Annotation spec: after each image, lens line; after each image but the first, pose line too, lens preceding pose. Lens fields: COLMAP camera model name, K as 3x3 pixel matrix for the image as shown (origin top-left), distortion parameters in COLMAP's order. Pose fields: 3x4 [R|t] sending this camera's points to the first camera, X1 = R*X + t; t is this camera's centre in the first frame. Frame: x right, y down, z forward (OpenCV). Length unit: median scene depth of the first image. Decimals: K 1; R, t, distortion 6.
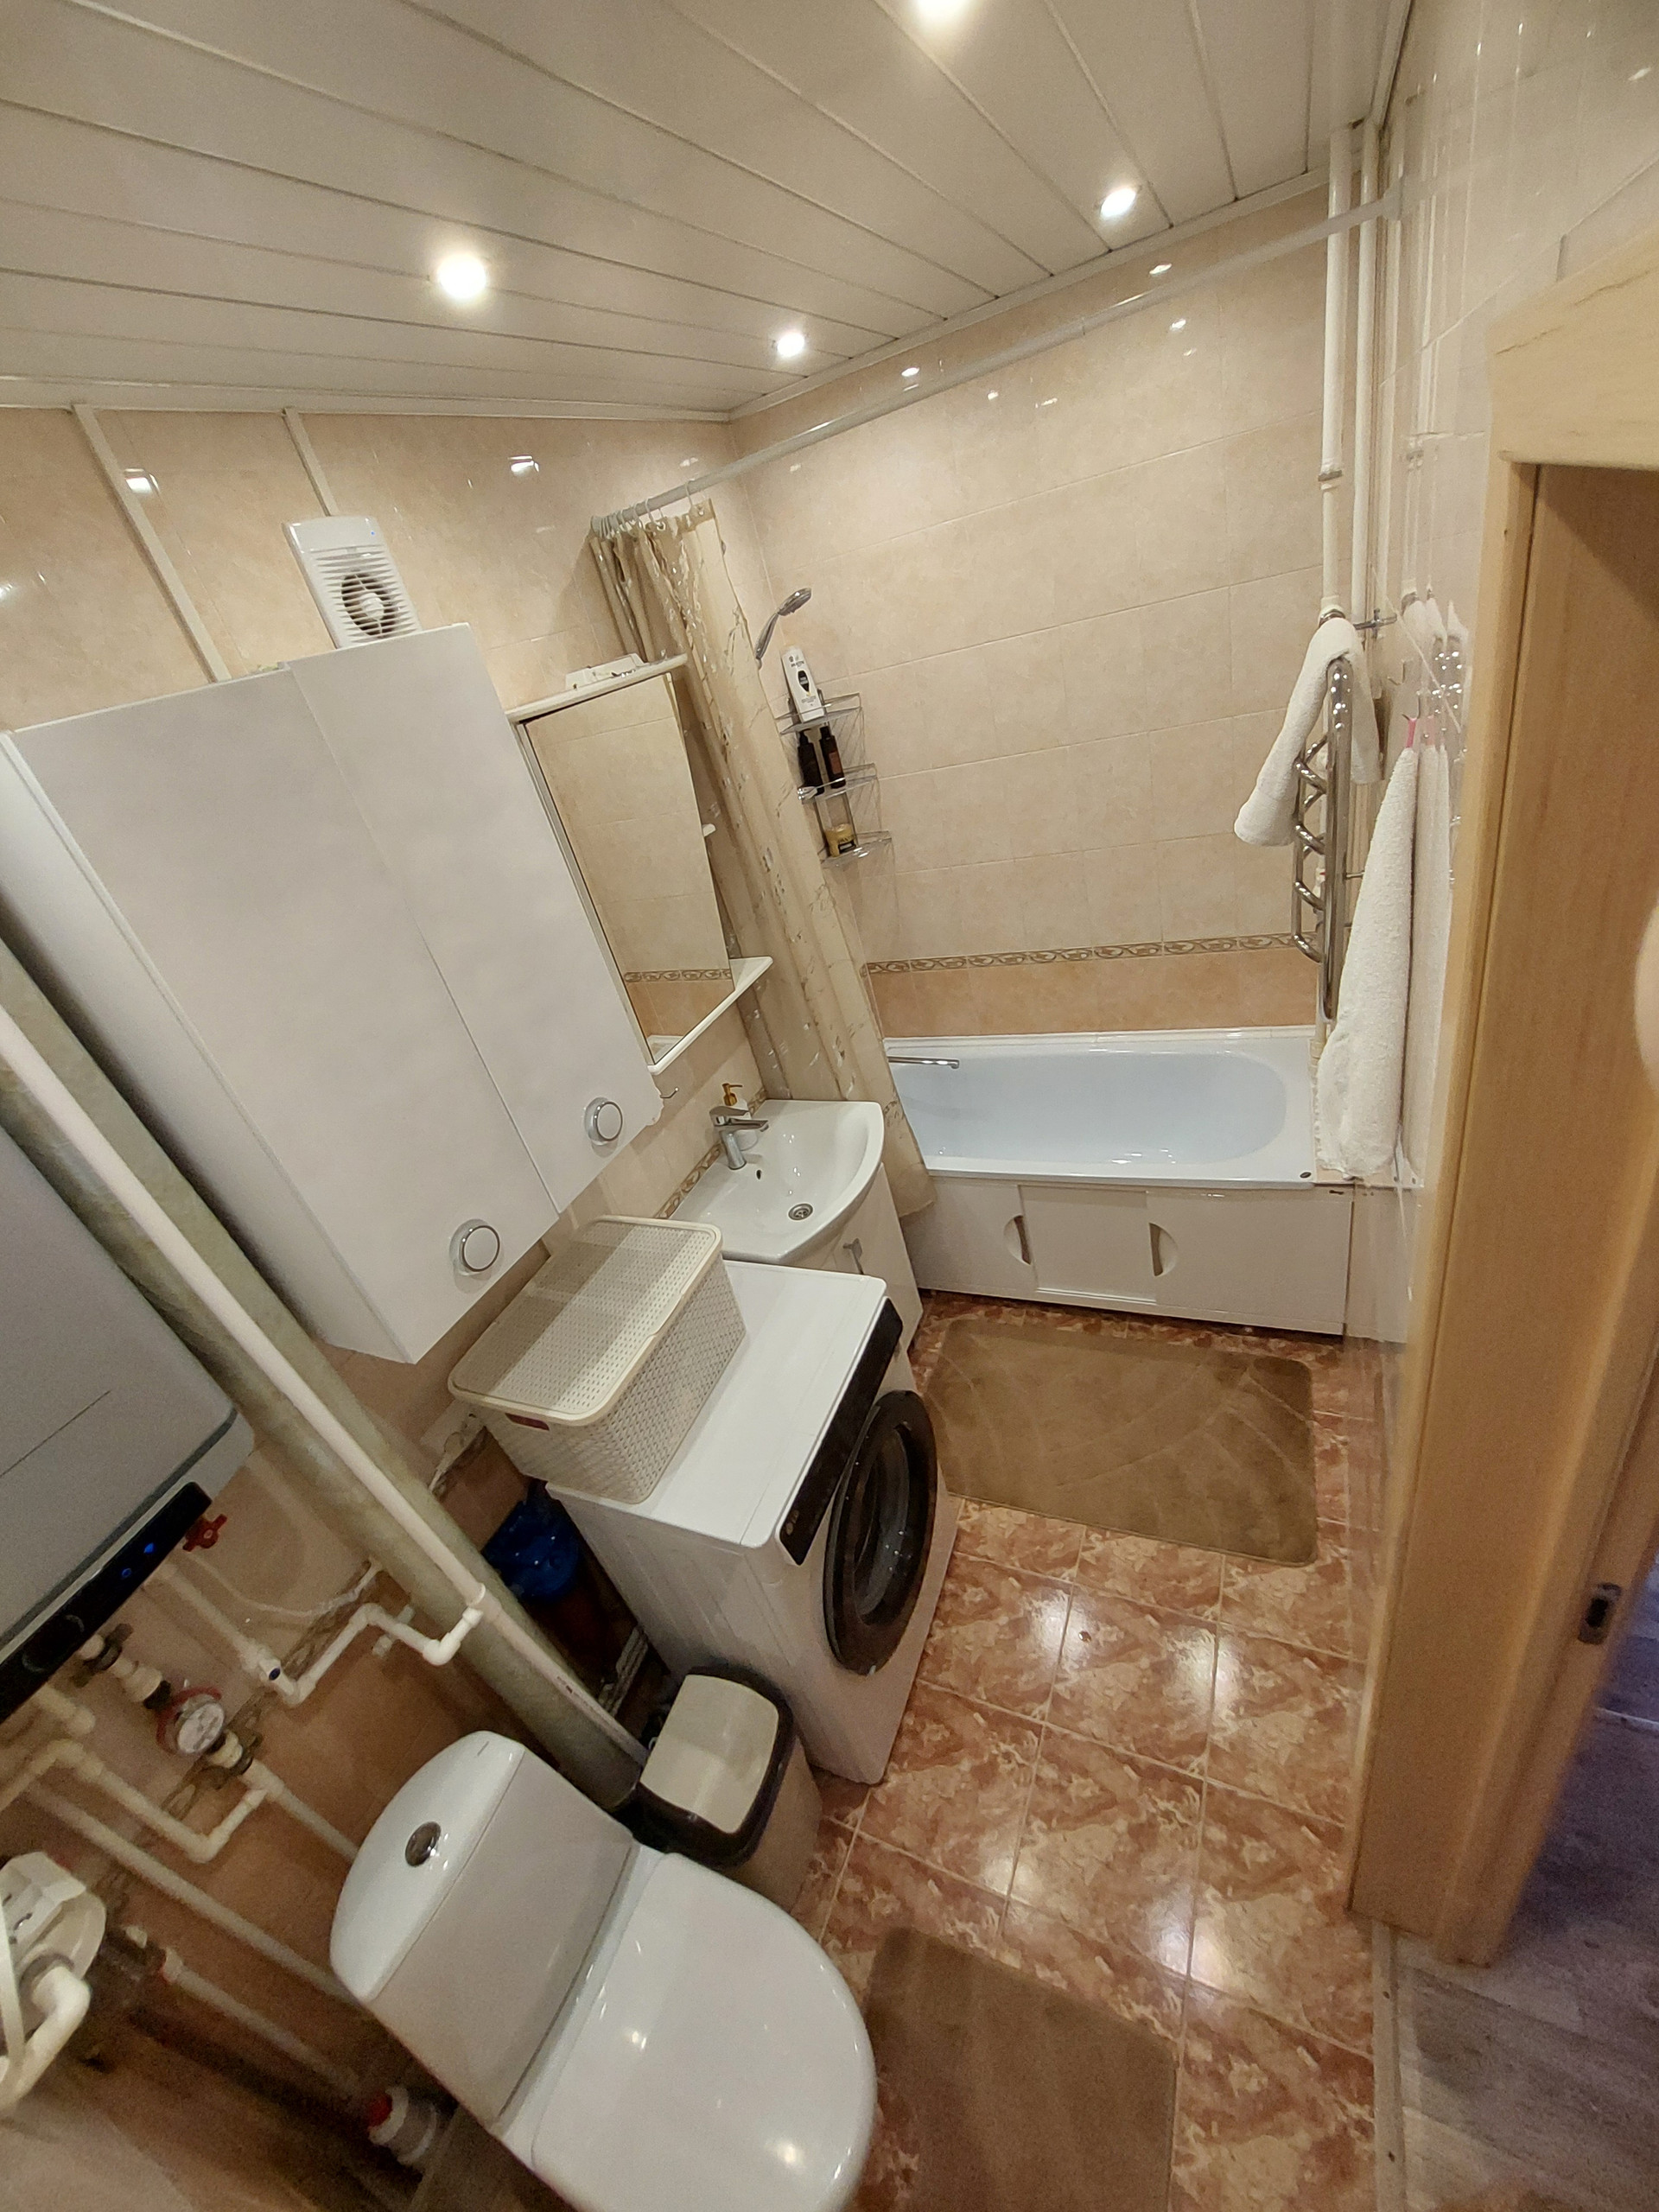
lens RADIAL K [[886.0, 0, 803.0], [0, 886.0, 1099.7], [0, 0, 1]] dist [-0.015917, -0.000486]
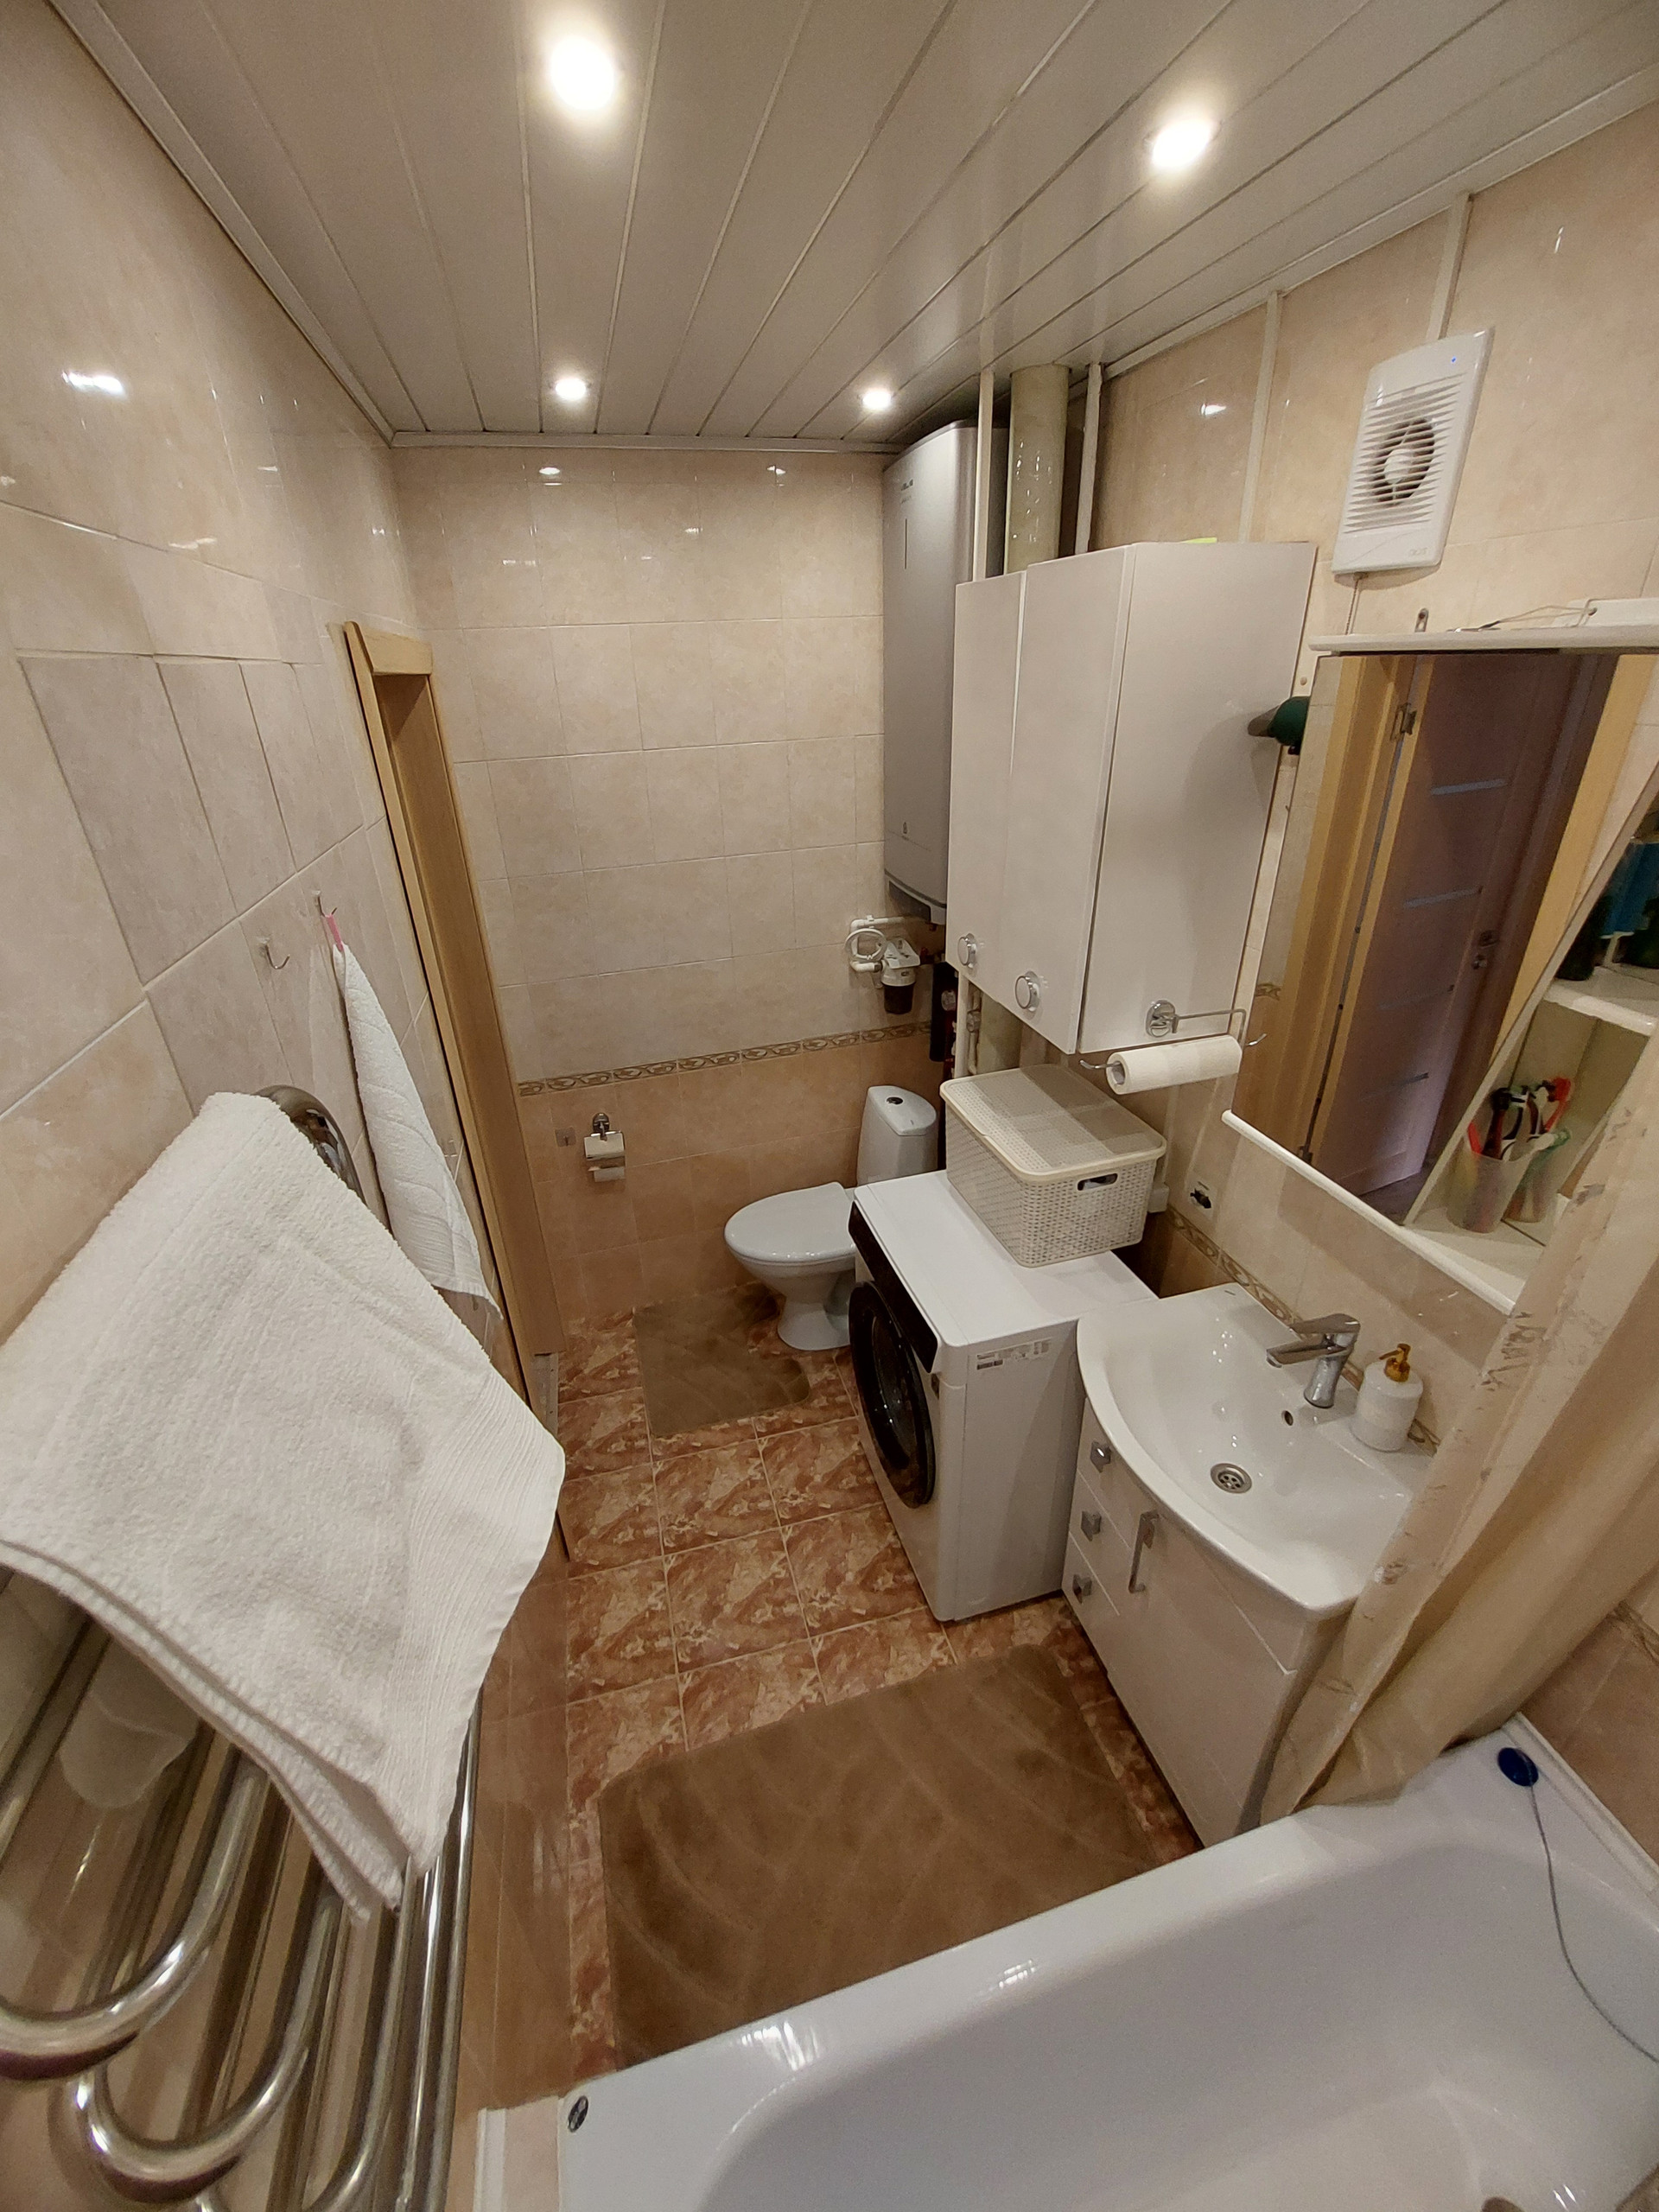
lens RADIAL K [[886.0, 0, 808.4], [0, 886.0, 1097.8], [0, 0, 1]] dist [-0.015917, -0.000486]
pose [[-0.734163, 0.528114, -0.426732, 0.436818], [-0.116578, 0.521116, 0.845487, -0.658247], [0.668890, 0.670472, -0.321018, 0.964305]]
